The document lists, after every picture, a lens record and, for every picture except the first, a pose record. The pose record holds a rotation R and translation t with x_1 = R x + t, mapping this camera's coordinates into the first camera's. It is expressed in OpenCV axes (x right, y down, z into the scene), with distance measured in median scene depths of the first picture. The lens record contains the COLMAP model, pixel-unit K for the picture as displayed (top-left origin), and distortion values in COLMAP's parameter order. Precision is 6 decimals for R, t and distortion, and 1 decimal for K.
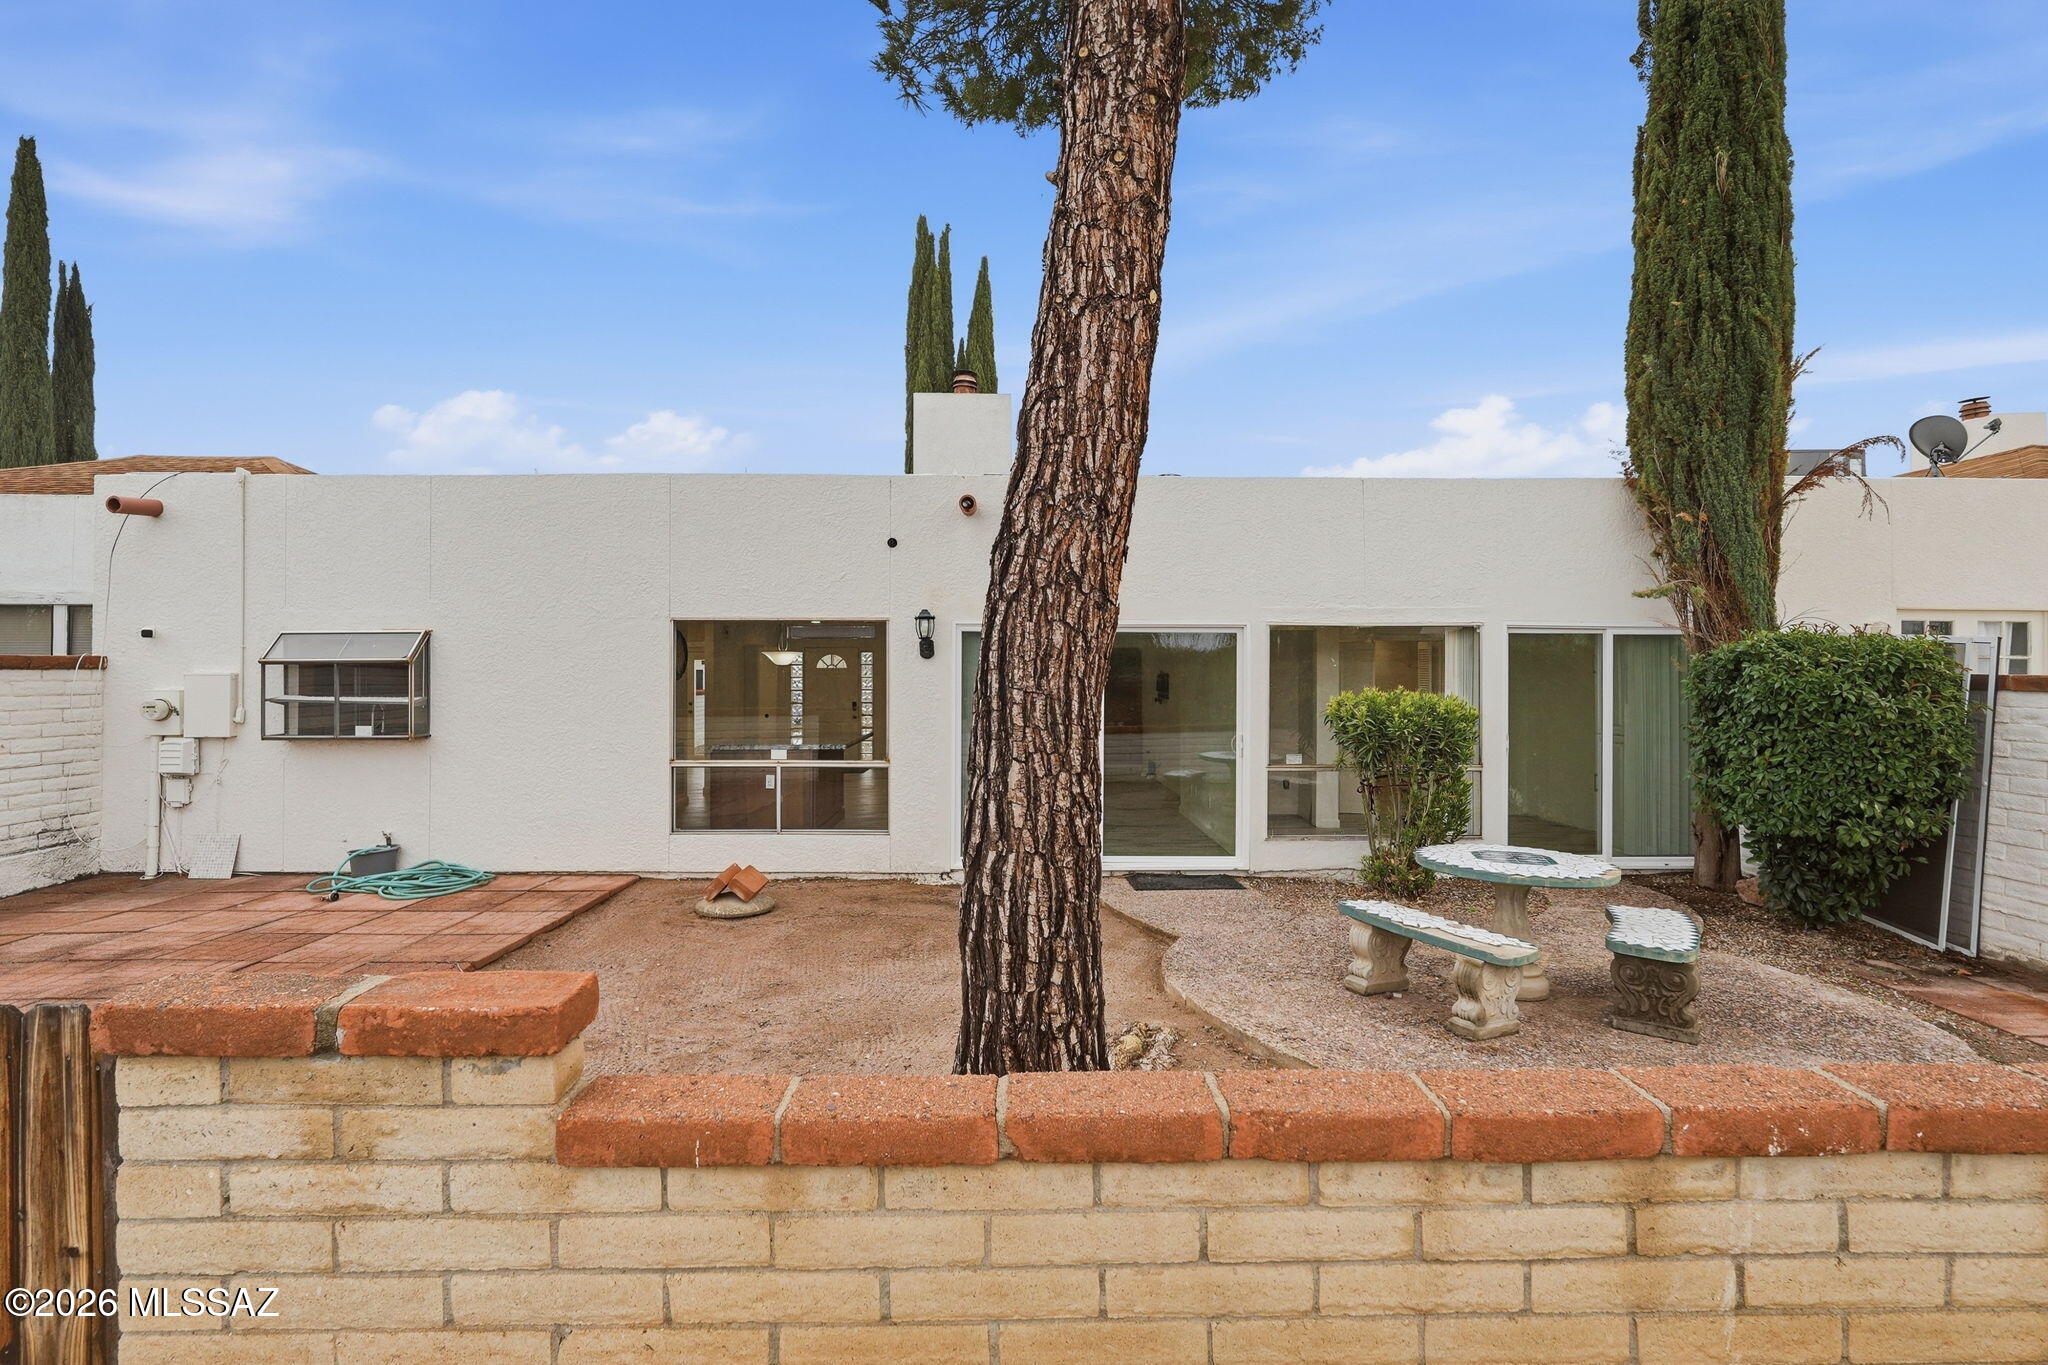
lens RADIAL K [[978.0, 0, 1033.8], [0, 978.0, 678.2], [0, 0, 1]] dist [-0.003938, -0.001187]
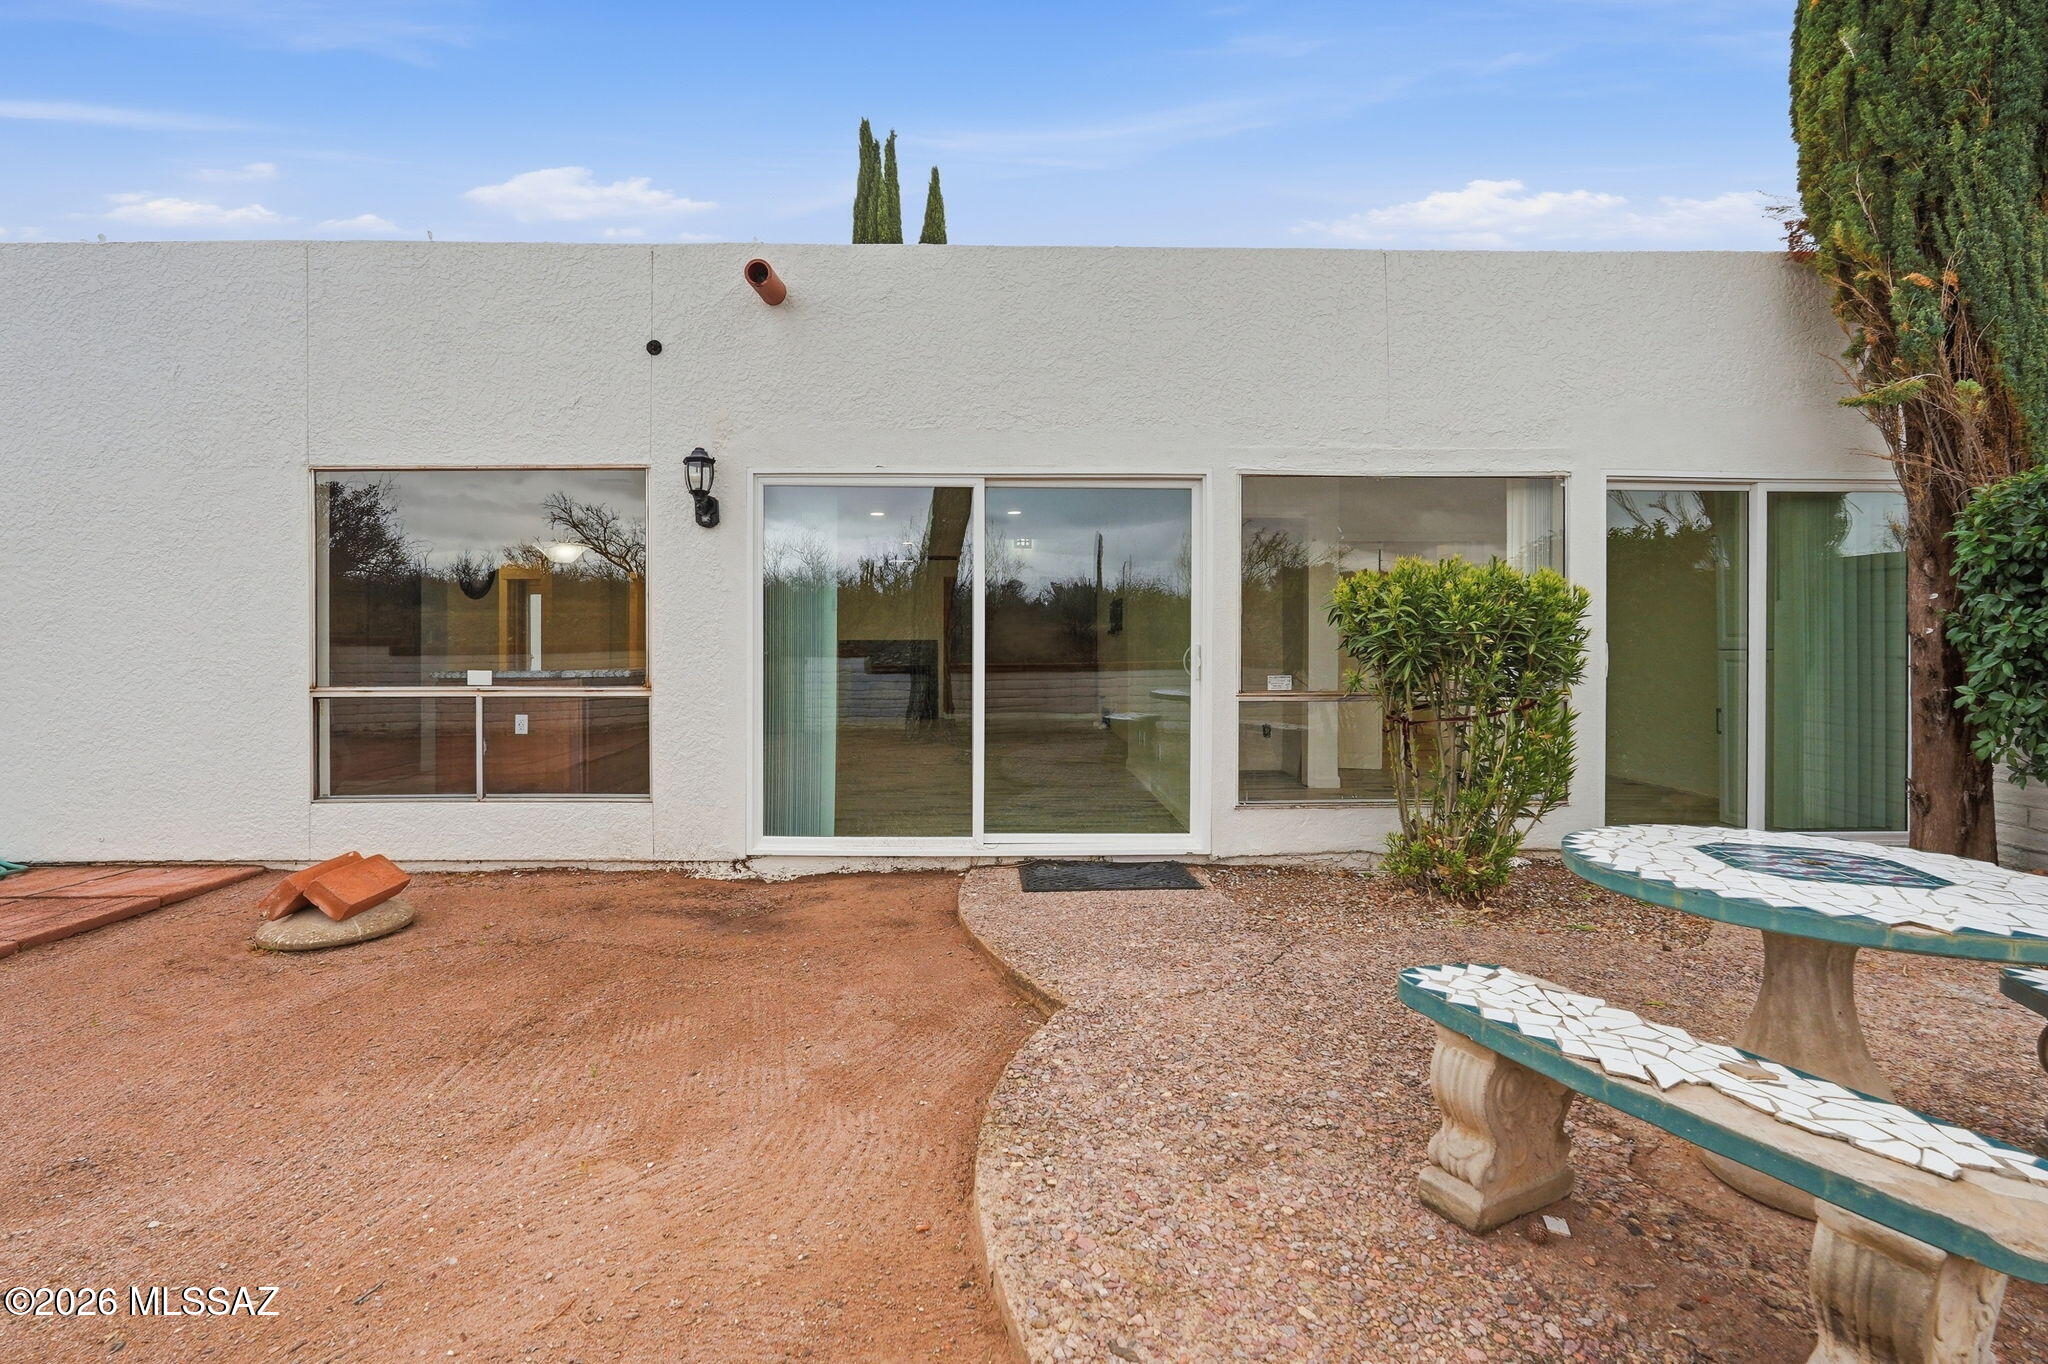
lens RADIAL K [[938.6, 0, 1020.8], [0, 938.6, 647.2], [0, 0, 1]] dist [-0.005726, 0.001252]
pose [[0.999993, -0.003239, -0.001793, 0.099718], [0.003246, 0.999986, 0.004169, 0.057674], [0.001779, -0.004175, 0.999990, 0.392101]]
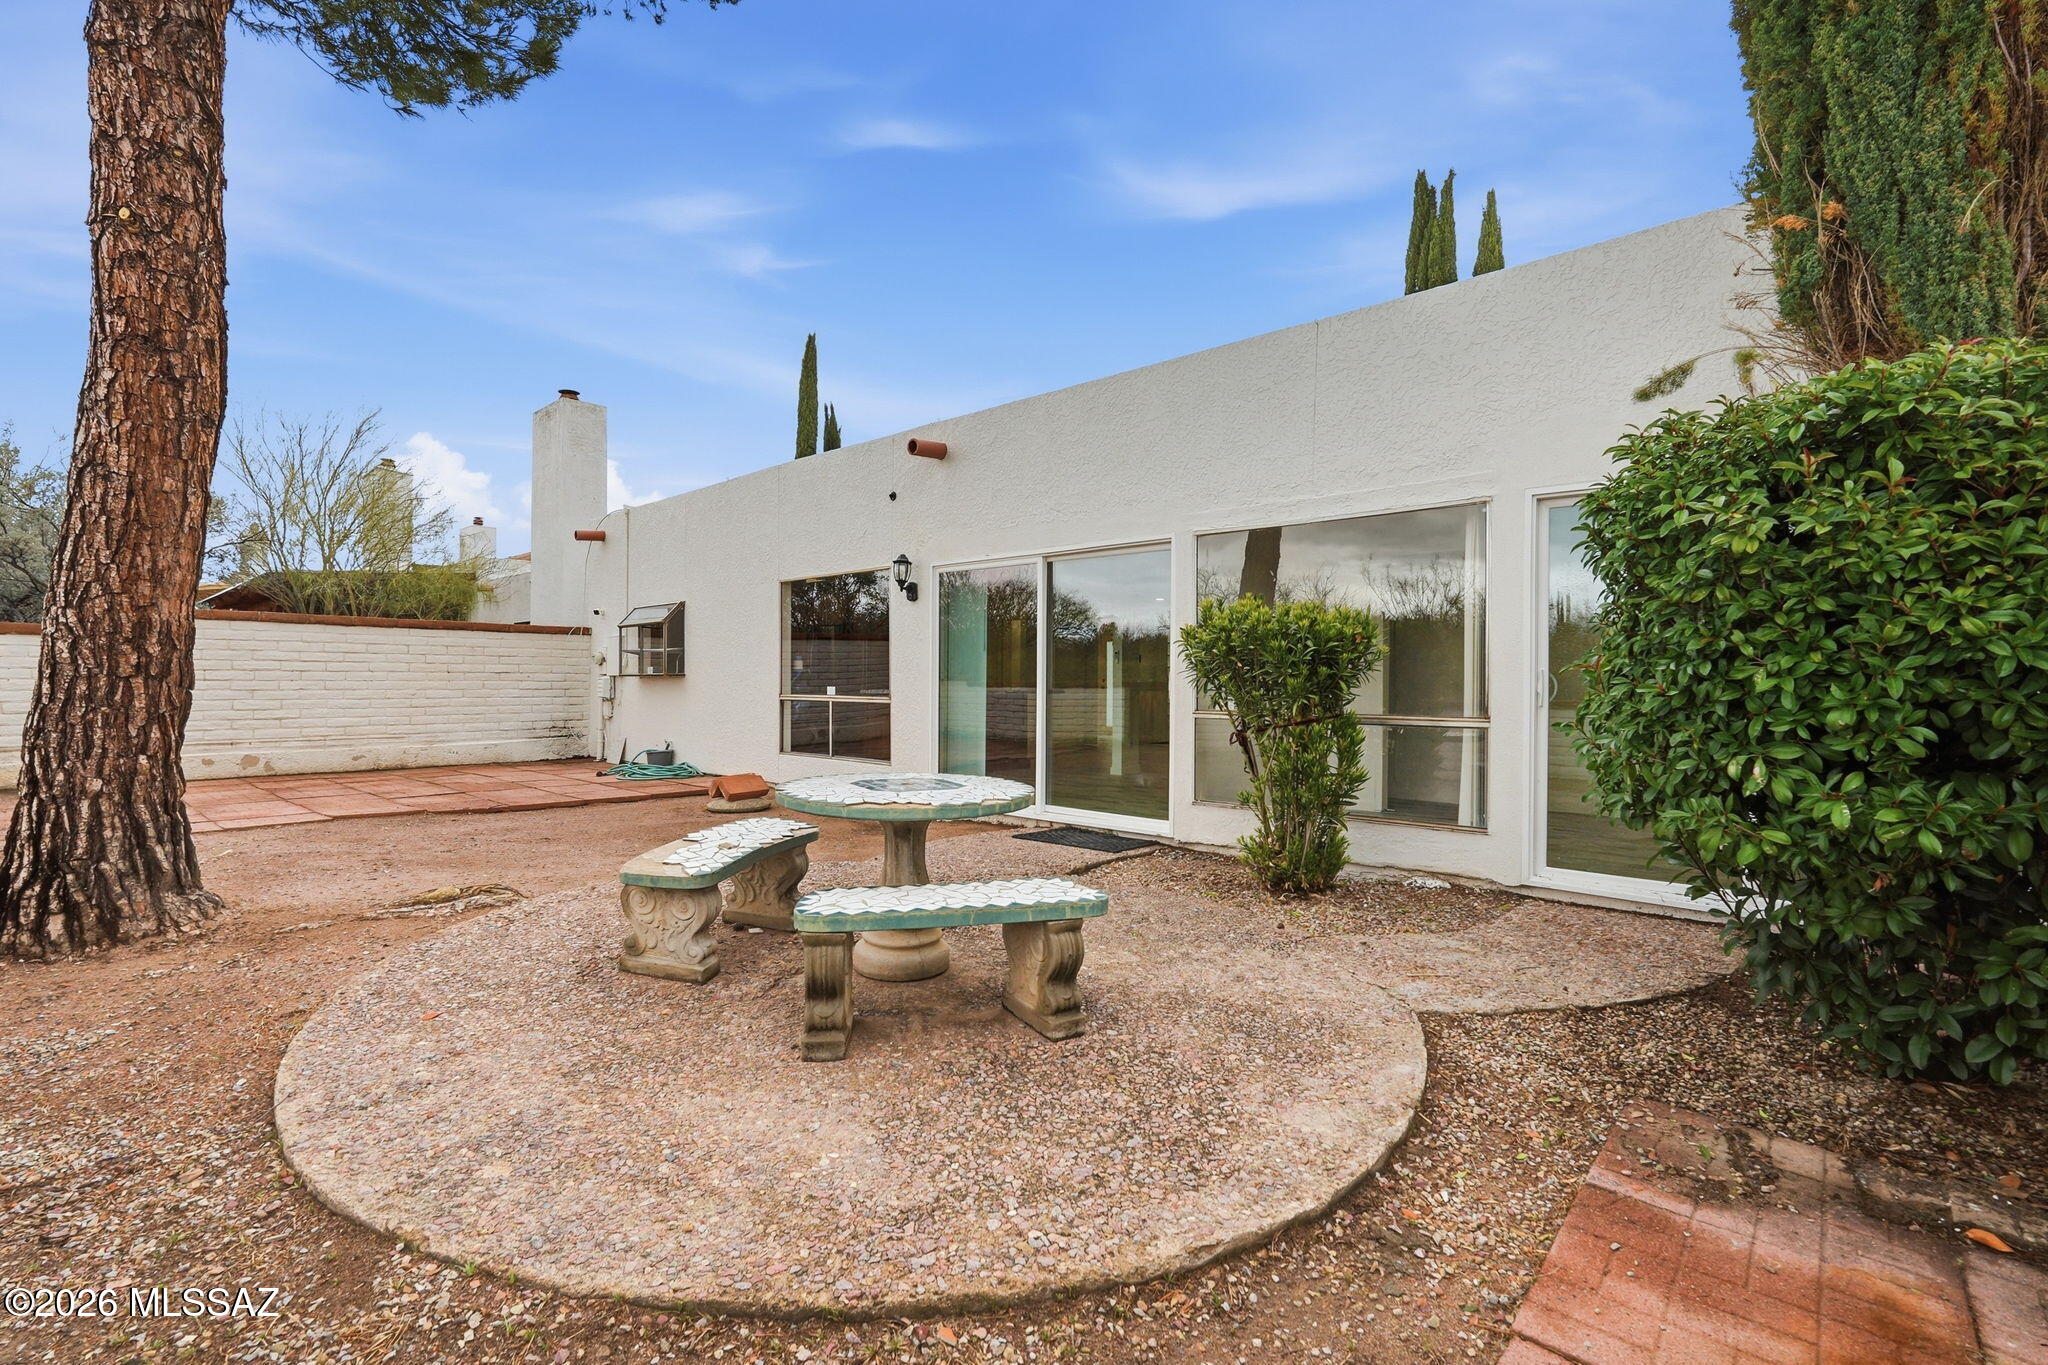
lens RADIAL K [[907.6, 0, 1025.9], [0, 907.6, 678.0], [0, 0, 1]] dist [-0.013271, 0.008144]
pose [[0.728976, -0.000262, -0.684539, 0.664417], [-0.006832, 0.999947, -0.007658, 0.071360], [0.684505, 0.010259, 0.728936, 0.374264]]
